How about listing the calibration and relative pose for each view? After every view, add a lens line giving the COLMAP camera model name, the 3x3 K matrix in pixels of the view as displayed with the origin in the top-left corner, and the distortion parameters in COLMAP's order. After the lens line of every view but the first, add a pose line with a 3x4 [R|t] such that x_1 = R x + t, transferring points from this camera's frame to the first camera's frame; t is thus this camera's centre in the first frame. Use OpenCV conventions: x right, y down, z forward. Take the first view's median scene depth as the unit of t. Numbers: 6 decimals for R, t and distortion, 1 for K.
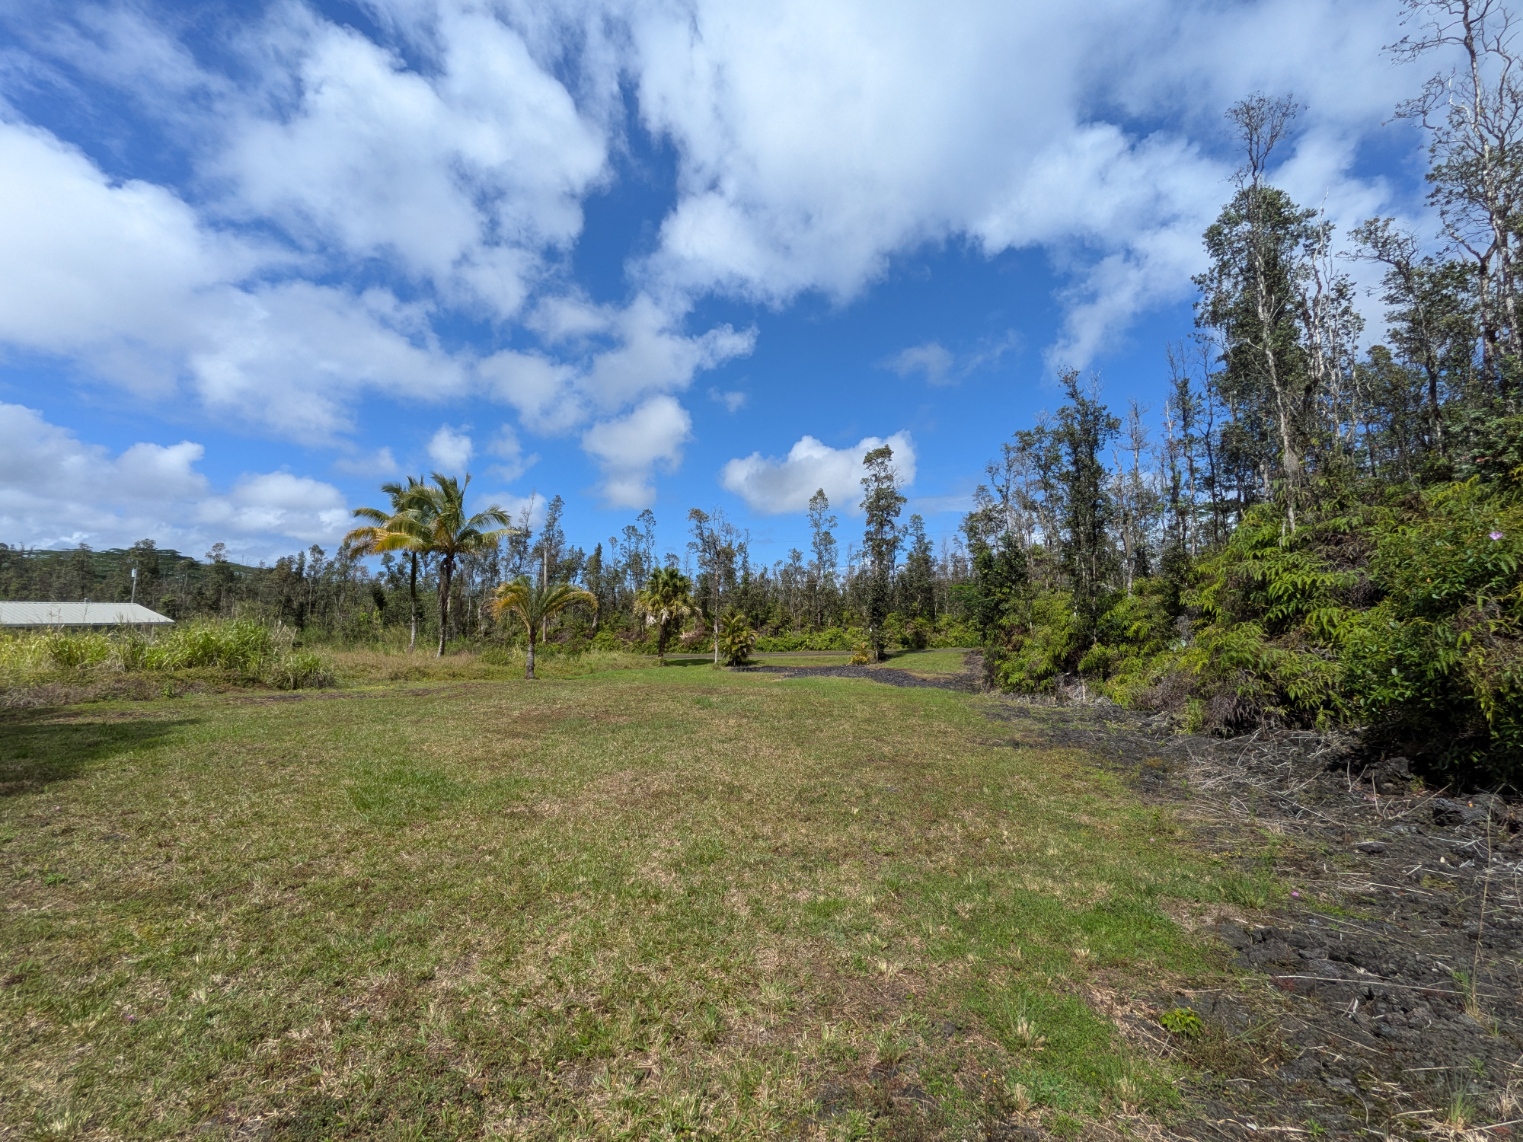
lens RADIAL K [[615.1, 0, 752.0], [0, 615.1, 566.5], [0, 0, 1]] dist [0.004583, -0.002451]
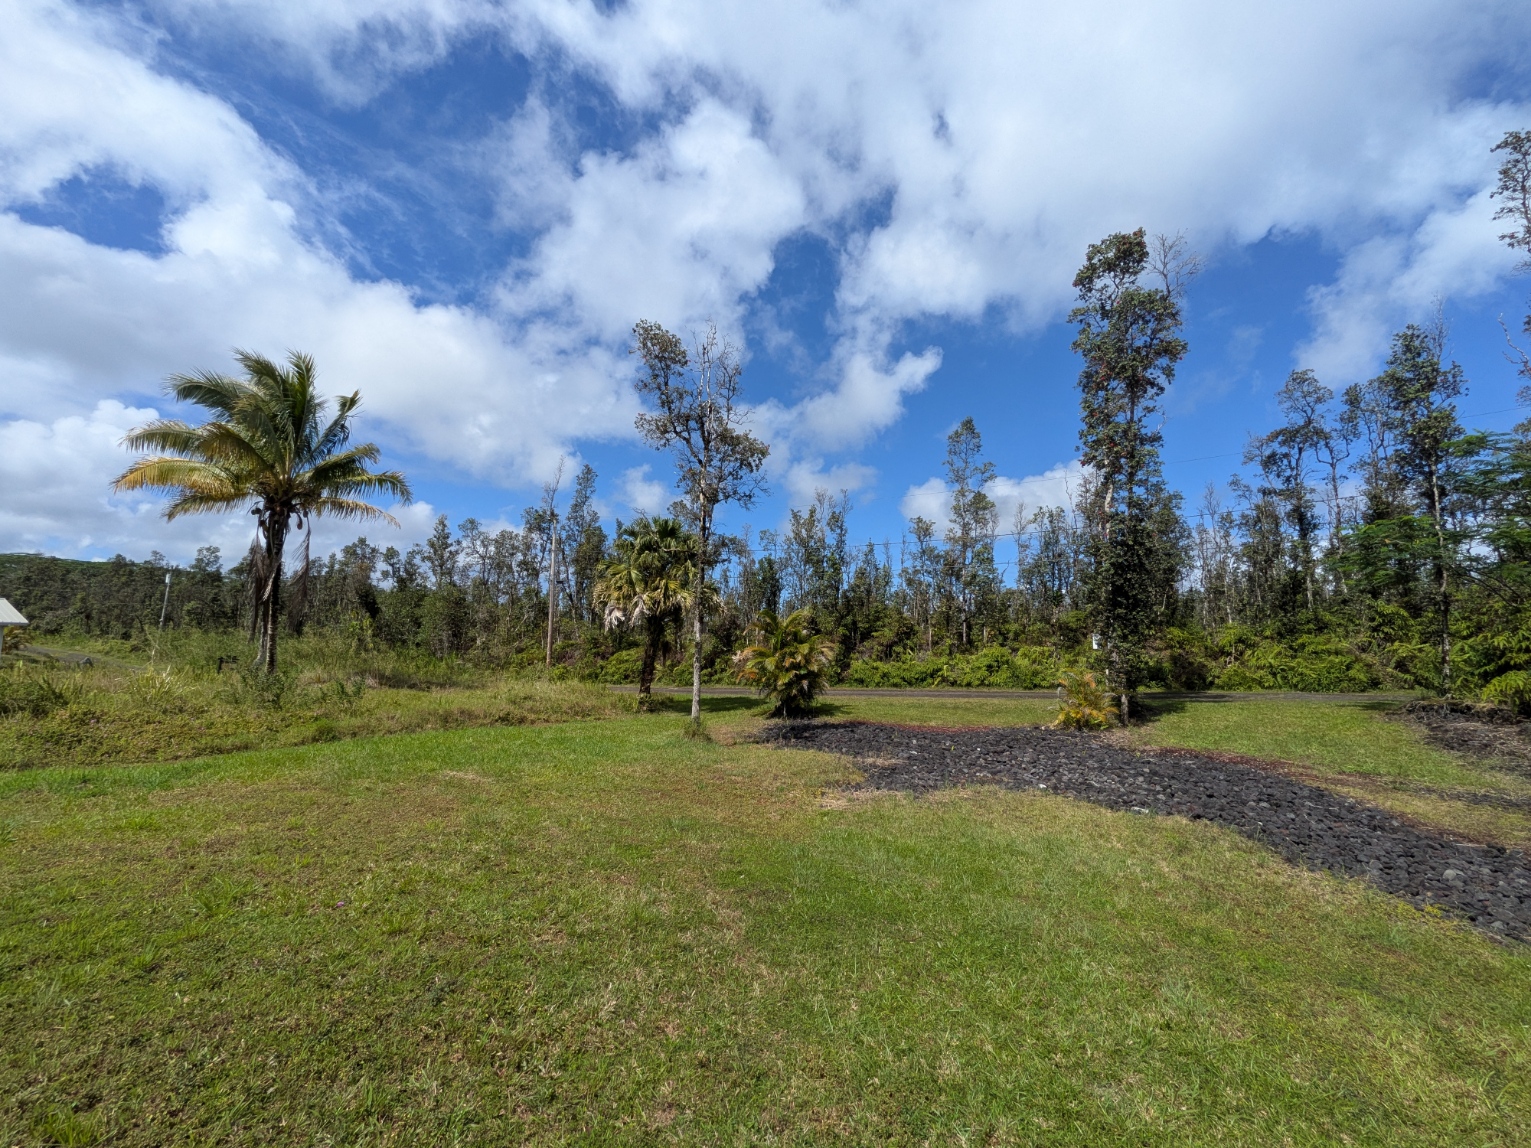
lens RADIAL K [[600.4, 0, 767.9], [0, 600.4, 583.2], [0, 0, 1]] dist [0.004396, -0.002460]
pose [[0.981039, -0.004561, -0.193758, 0.037452], [0.000240, 0.999751, -0.022319, 0.053248], [0.193812, 0.021849, 0.980795, 0.418383]]
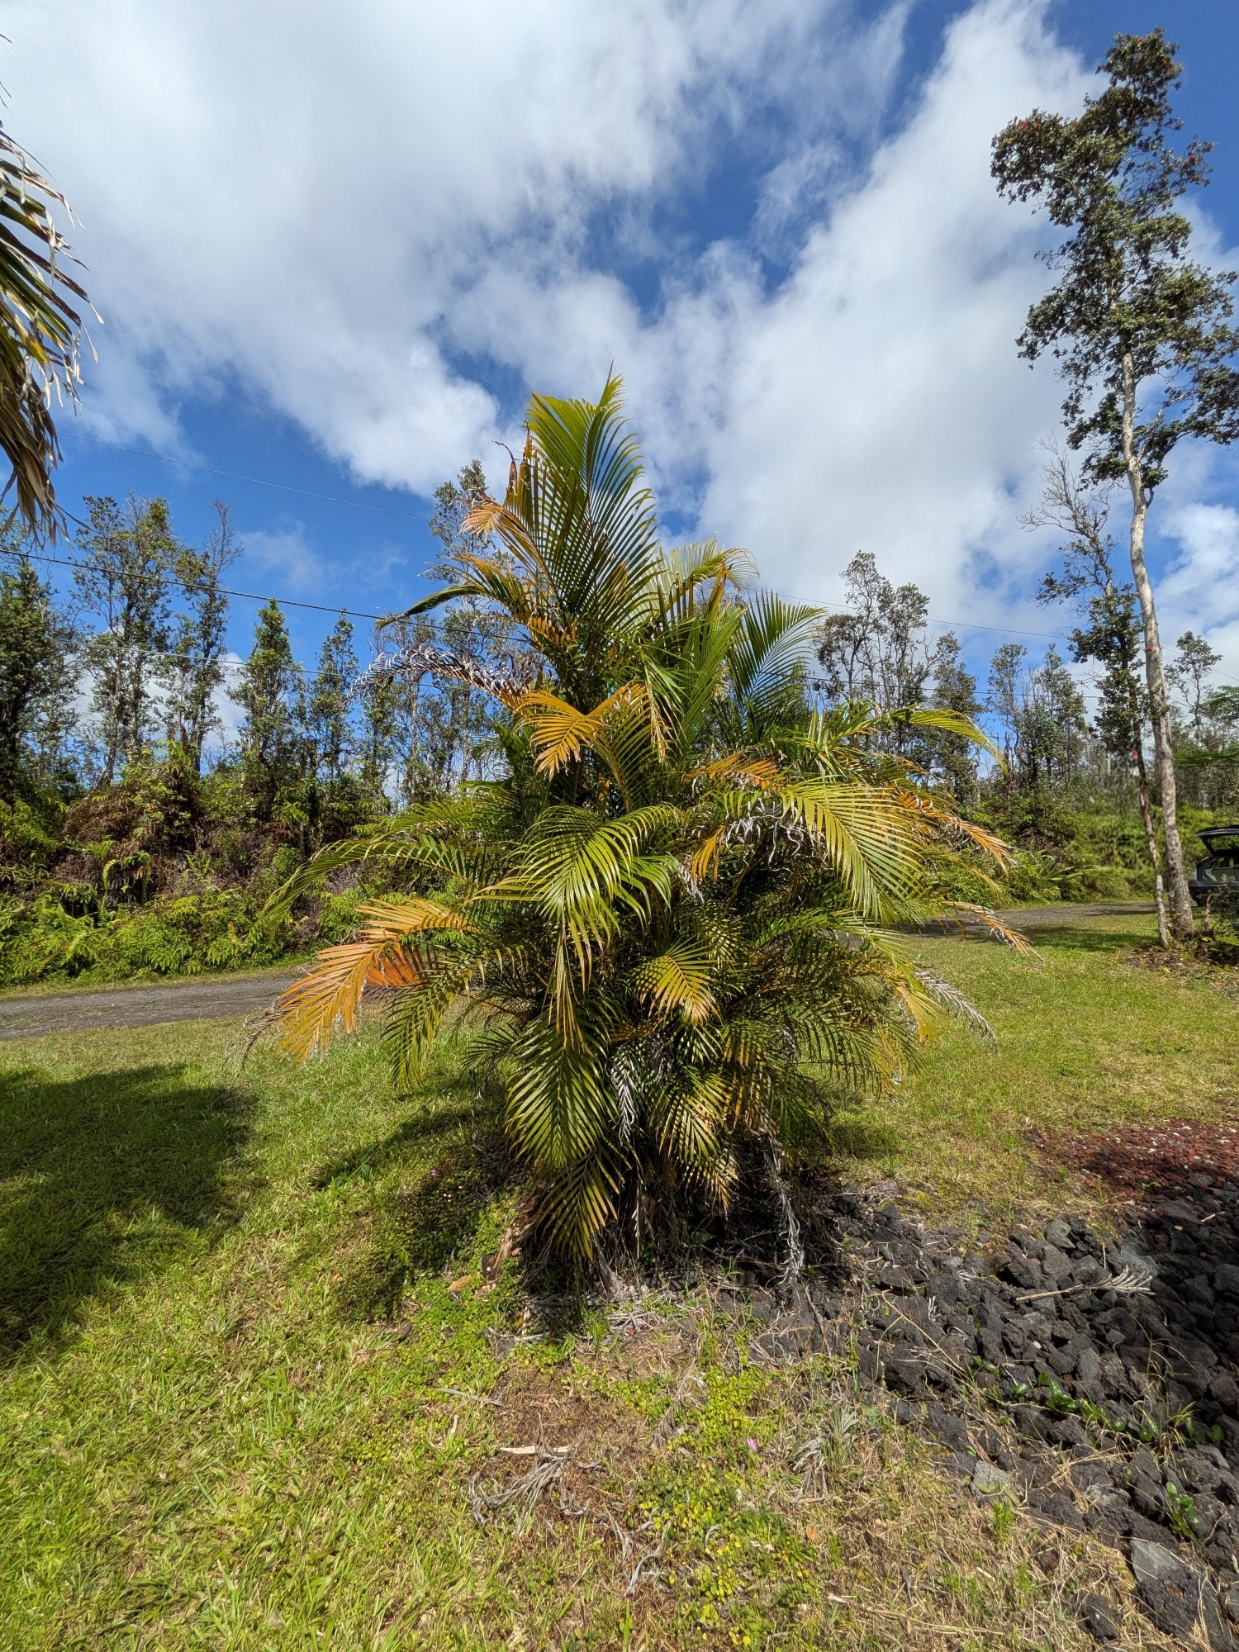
lens RADIAL K [[647.9, 0, 613.6], [0, 647.9, 819.4], [0, 0, 1]] dist [0.004396, -0.002460]
pose [[0.759069, 0.066171, 0.647639, -0.065092], [-0.047443, 0.997798, -0.046342, 0.093011], [-0.649279, 0.004451, 0.760537, 0.741082]]
